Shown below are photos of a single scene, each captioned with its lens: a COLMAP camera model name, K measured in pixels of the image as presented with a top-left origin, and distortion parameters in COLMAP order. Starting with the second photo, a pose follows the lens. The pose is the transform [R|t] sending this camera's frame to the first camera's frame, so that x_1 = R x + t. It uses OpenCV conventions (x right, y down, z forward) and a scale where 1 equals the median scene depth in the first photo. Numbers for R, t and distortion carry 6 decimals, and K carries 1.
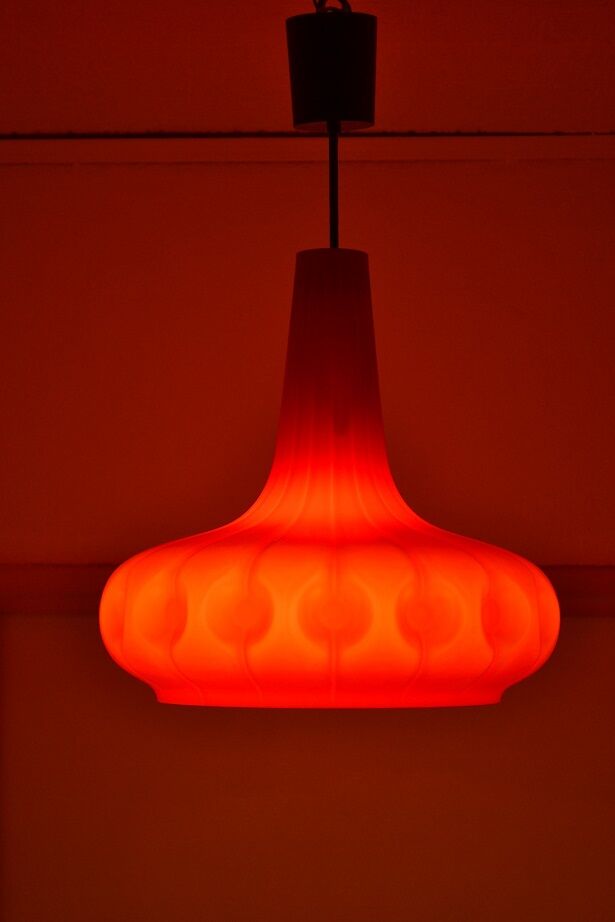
lens RADIAL K [[2107.1, 0, 304.1], [0, 2107.1, 462.5], [0, 0, 1]] dist [0.002566, 0.000000]
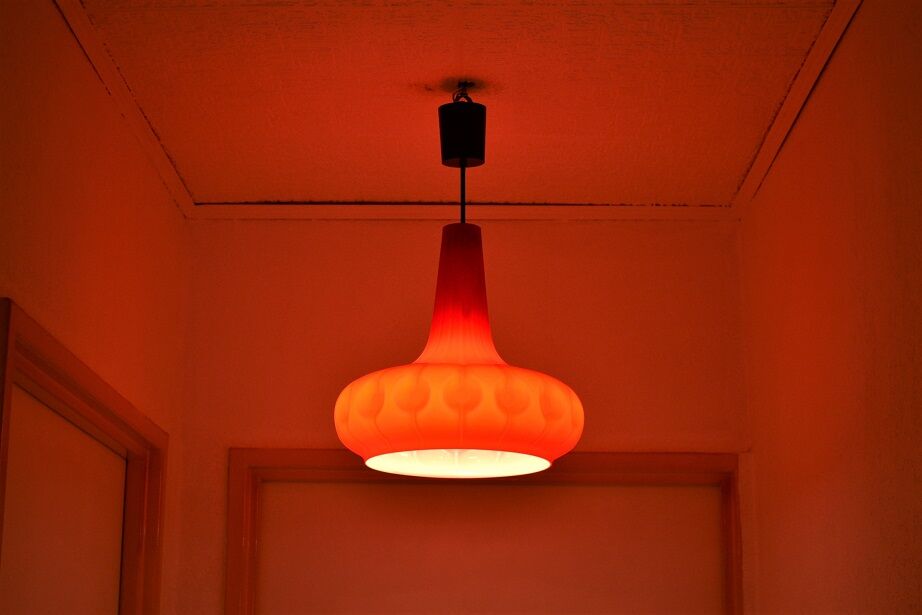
lens RADIAL K [[1593.2, 0, 461.4], [0, 1593.2, 309.0], [0, 0, 1]] dist [0.041543, 0.000000]
pose [[0.999842, 0.009039, 0.015311, -0.008524], [-0.006119, 0.983466, -0.180990, 0.238560], [-0.016694, 0.180868, 0.983366, -0.396636]]
